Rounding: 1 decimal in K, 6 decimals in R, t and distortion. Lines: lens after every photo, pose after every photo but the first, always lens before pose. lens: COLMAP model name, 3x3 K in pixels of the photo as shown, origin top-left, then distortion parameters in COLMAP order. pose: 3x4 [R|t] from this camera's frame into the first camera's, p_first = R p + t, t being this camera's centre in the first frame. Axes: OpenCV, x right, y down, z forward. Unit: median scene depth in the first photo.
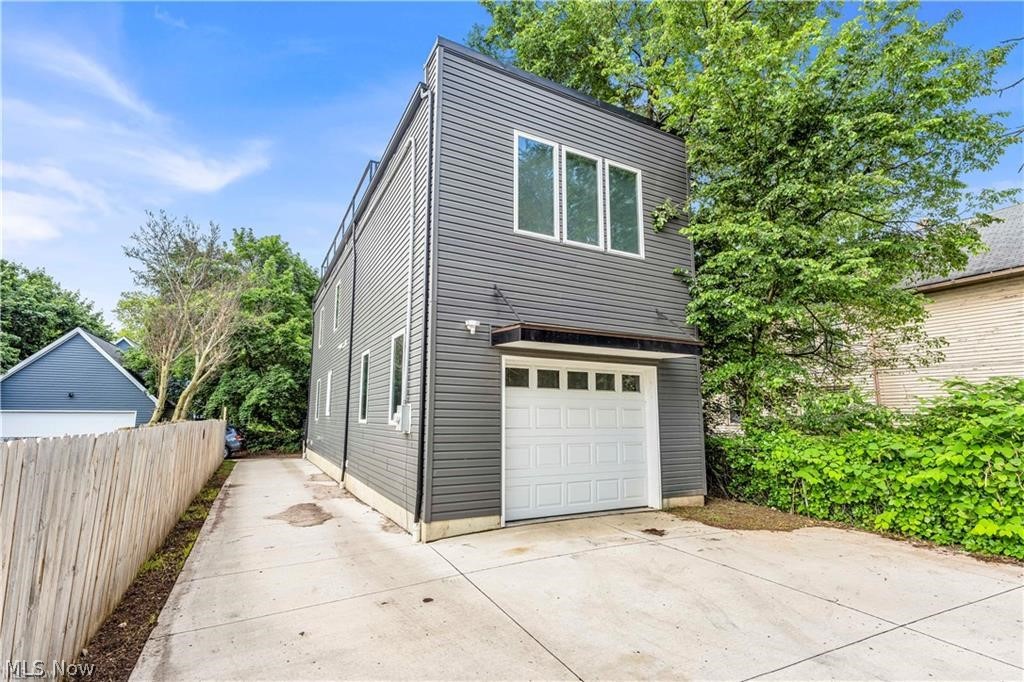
lens RADIAL K [[468.1, 0, 509.7], [0, 468.1, 339.1], [0, 0, 1]] dist [-0.001775, 0.000327]
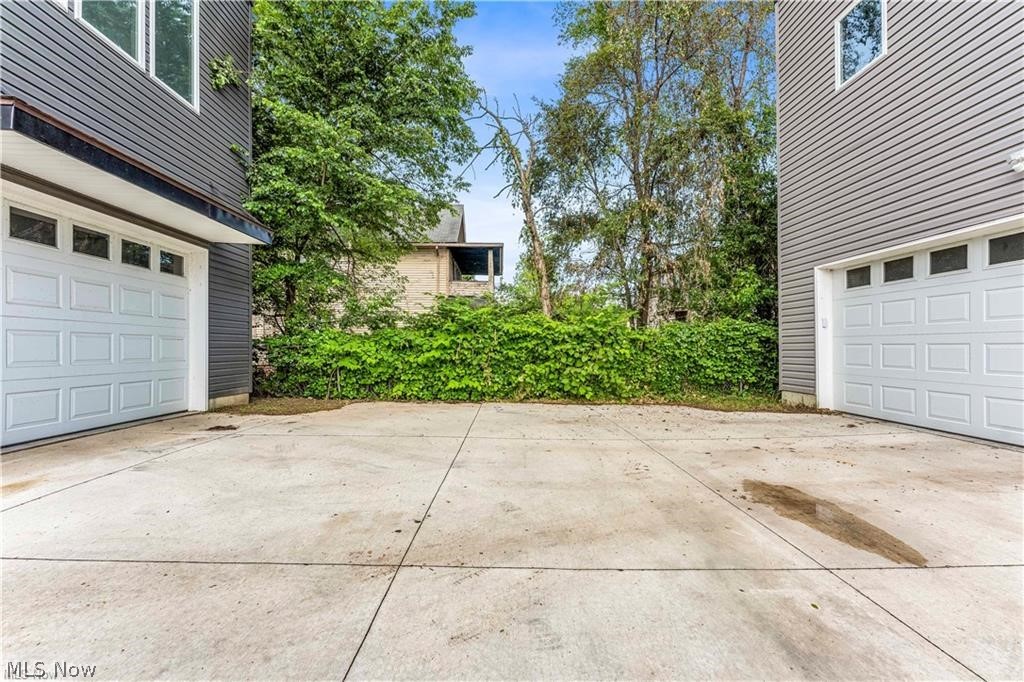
lens RADIAL K [[406.8, 0, 511.4], [0, 406.8, 343.0], [0, 0, 1]] dist [-0.003753, -0.000387]
pose [[0.446144, -0.000769, 0.894961, -0.109993], [-0.139604, 0.987699, 0.070443, 0.106975], [-0.884006, -0.156367, 0.440548, 0.180093]]
